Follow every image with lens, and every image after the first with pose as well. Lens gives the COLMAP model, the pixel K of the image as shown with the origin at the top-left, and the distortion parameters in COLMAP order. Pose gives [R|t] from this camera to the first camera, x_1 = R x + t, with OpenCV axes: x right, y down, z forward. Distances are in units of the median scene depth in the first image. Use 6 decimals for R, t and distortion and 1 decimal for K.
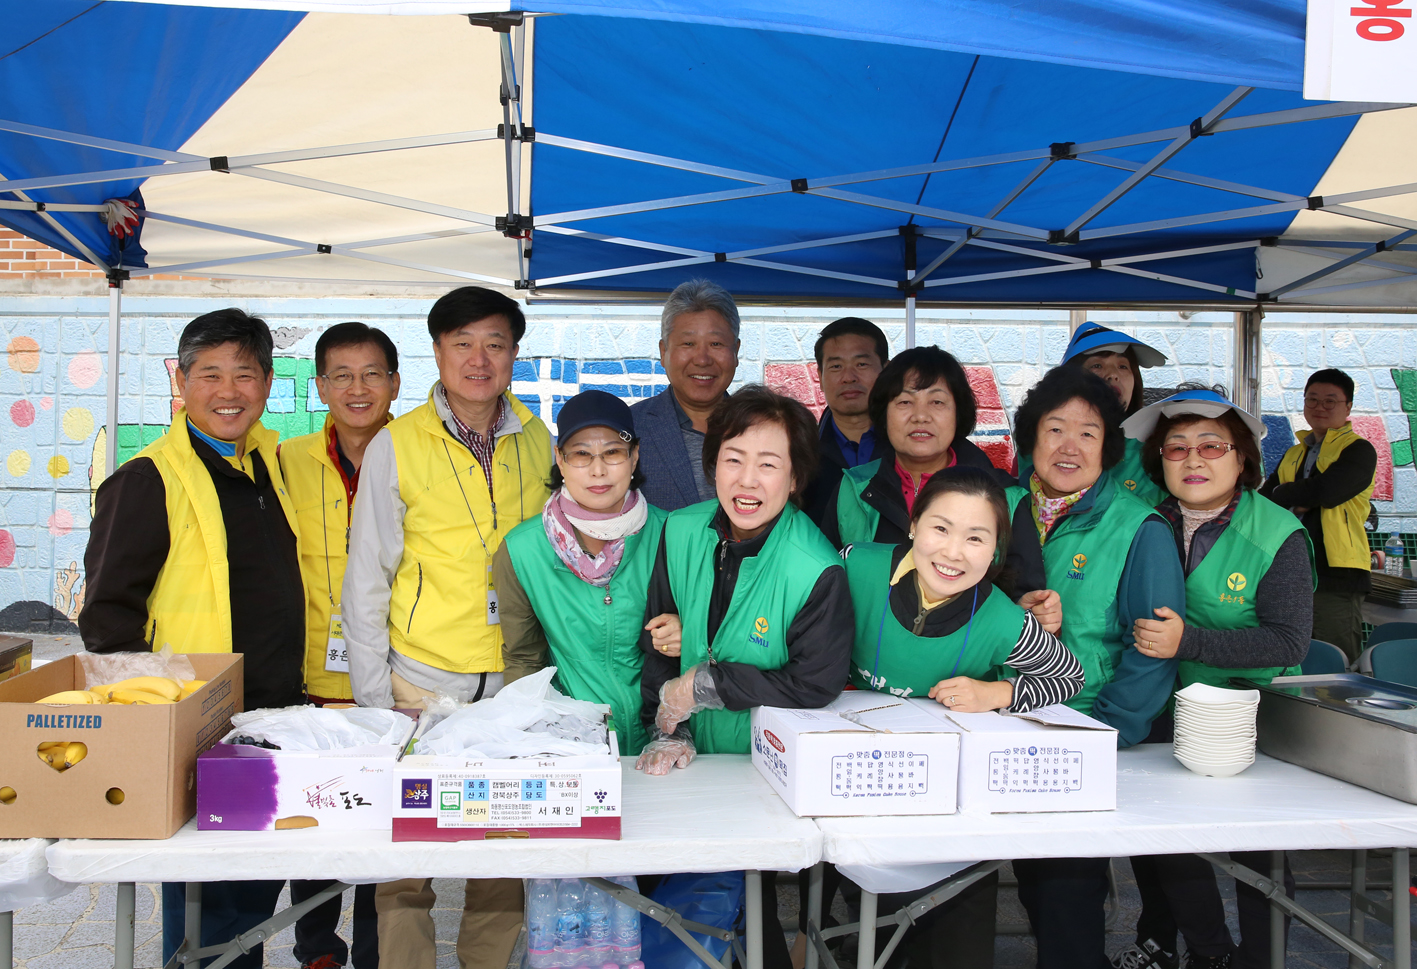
lens RADIAL K [[1447.3, 0, 708.5], [0, 1447.3, 484.5], [0, 0, 1]] dist [-0.037825, -0.000842]
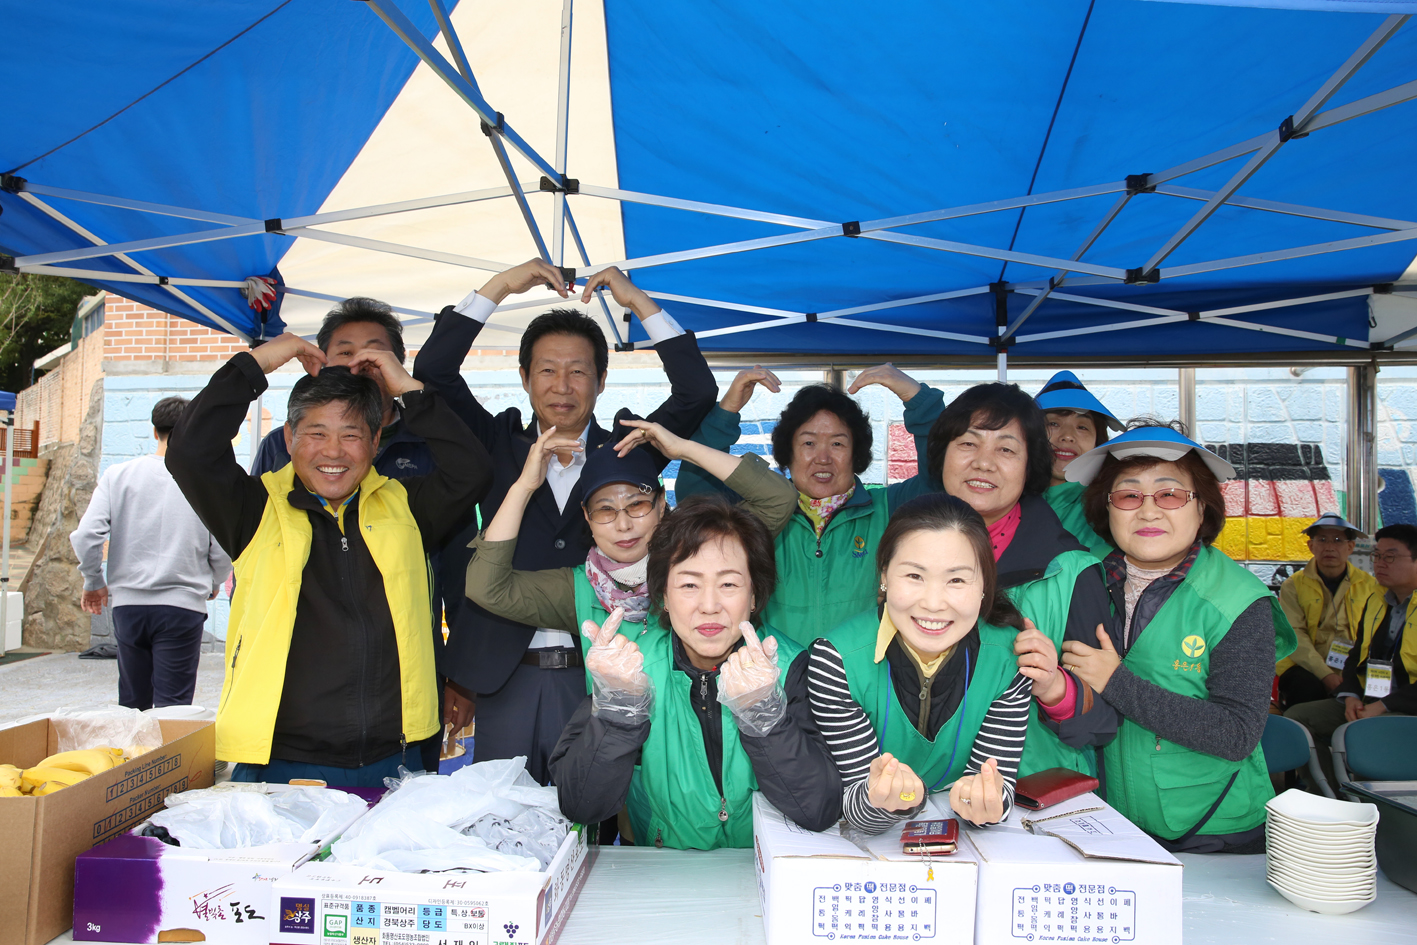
lens RADIAL K [[1213.3, 0, 670.9], [0, 1213.3, 477.7], [0, 0, 1]] dist [-0.058110, 0.075061]
pose [[0.986109, -0.002618, -0.166079, 0.076942], [-0.004599, 0.999062, -0.043059, -0.007108], [0.166036, 0.043224, 0.985172, 0.196477]]
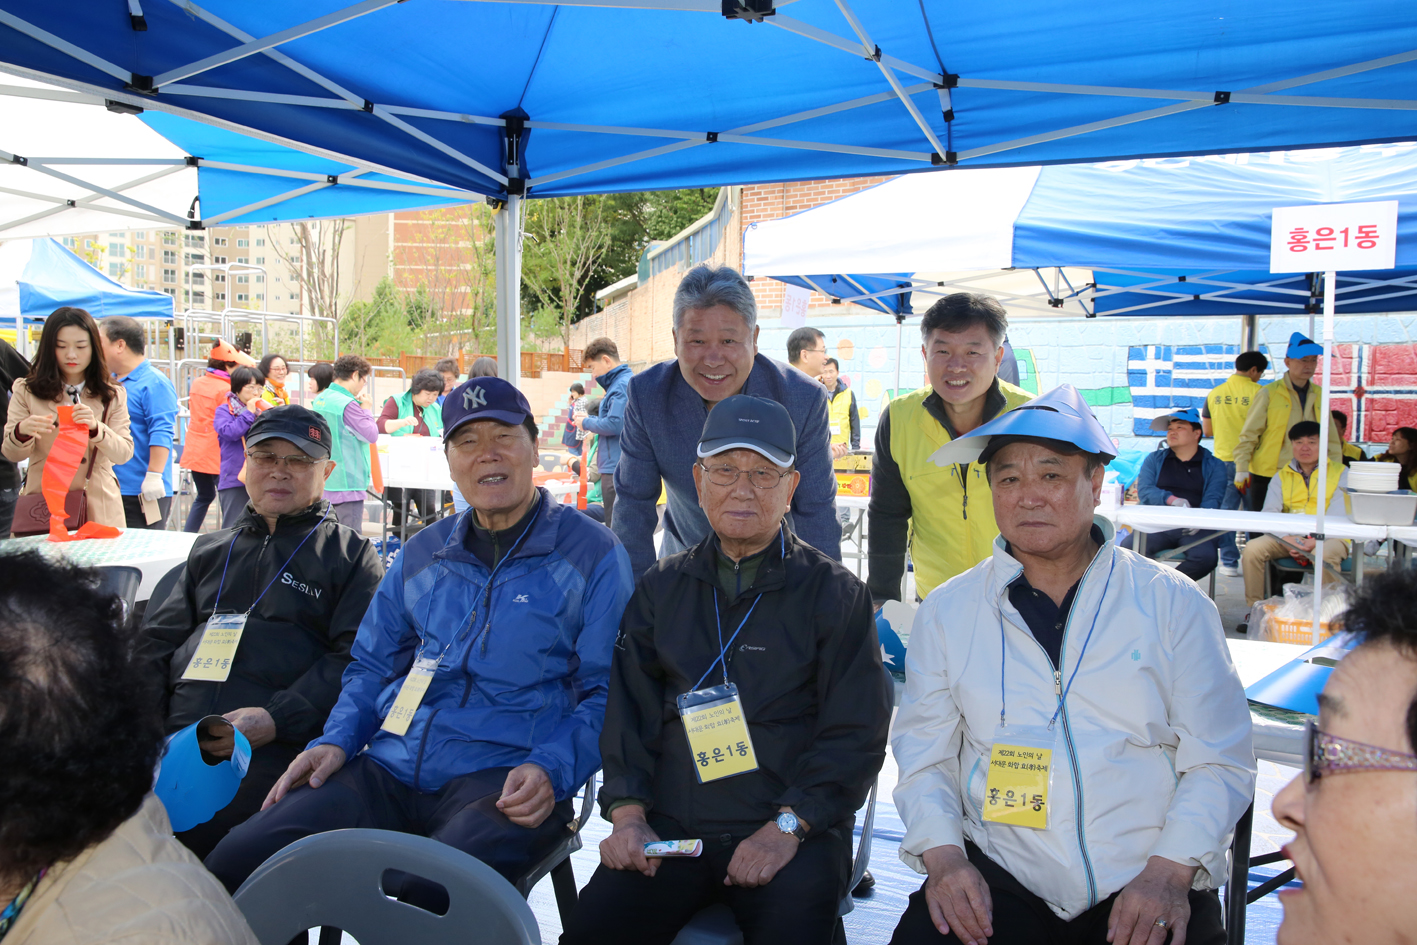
lens RADIAL K [[1213.3, 0, 670.9], [0, 1213.3, 477.7], [0, 0, 1]] dist [-0.058110, 0.075061]
pose [[0.844847, 0.033586, -0.533953, 0.409721], [-0.018799, 0.999275, 0.033110, 0.063325], [0.534678, -0.017935, 0.844866, -1.071843]]
